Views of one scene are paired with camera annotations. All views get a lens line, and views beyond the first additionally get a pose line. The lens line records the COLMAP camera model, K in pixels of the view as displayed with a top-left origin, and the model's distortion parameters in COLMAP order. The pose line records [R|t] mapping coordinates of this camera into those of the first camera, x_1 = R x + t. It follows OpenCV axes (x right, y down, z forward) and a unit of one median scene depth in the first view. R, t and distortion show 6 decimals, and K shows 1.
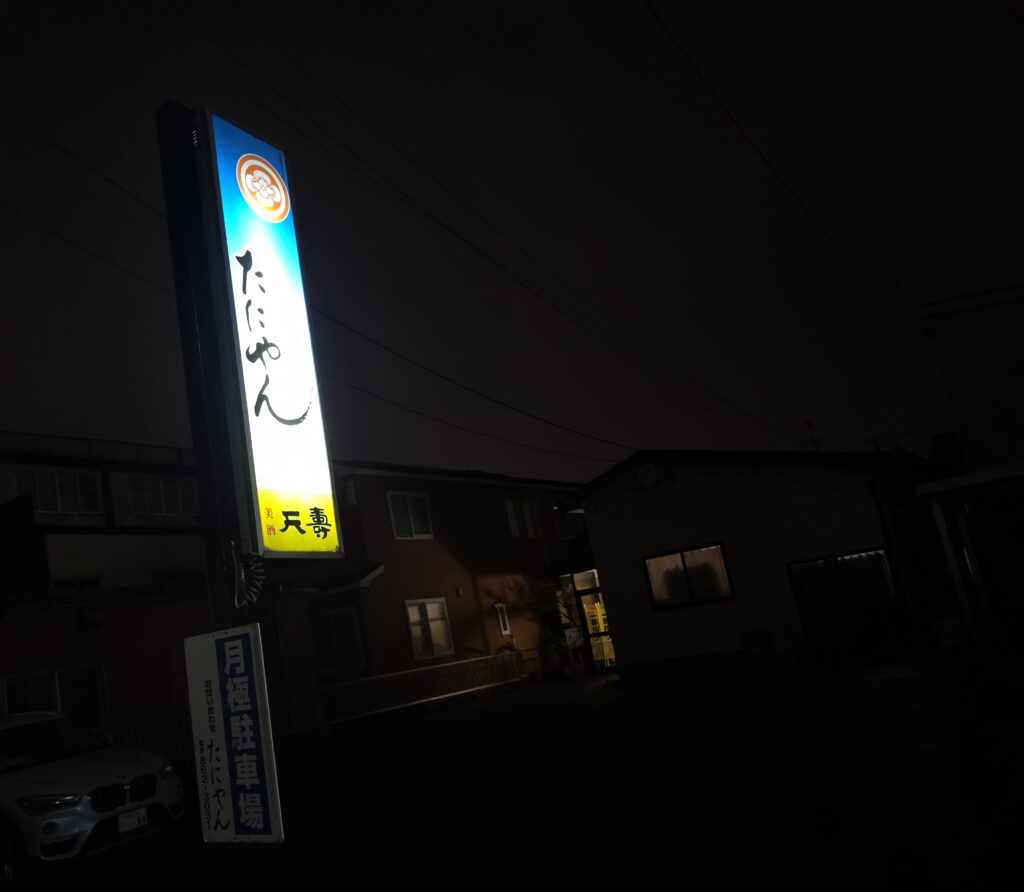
lens RADIAL K [[766.9, 0, 511.9], [0, 766.9, 445.9], [0, 0, 1]] dist [0.005330, 0.000681]
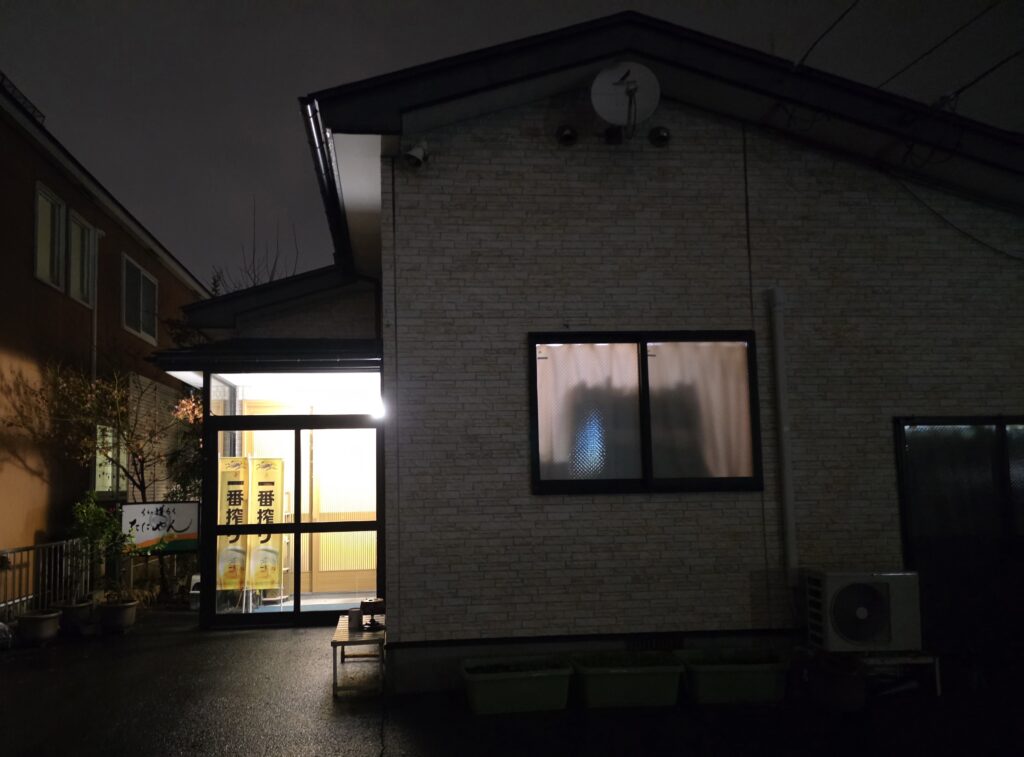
lens RADIAL K [[730.0, 0, 511.3], [0, 730.0, 379.6], [0, 0, 1]] dist [-0.001728, 0.000582]
pose [[0.784872, 0.212689, 0.582013, -0.021158], [-0.240759, 0.970126, -0.029845, 0.177345], [-0.570973, -0.116700, 0.812632, 0.745138]]
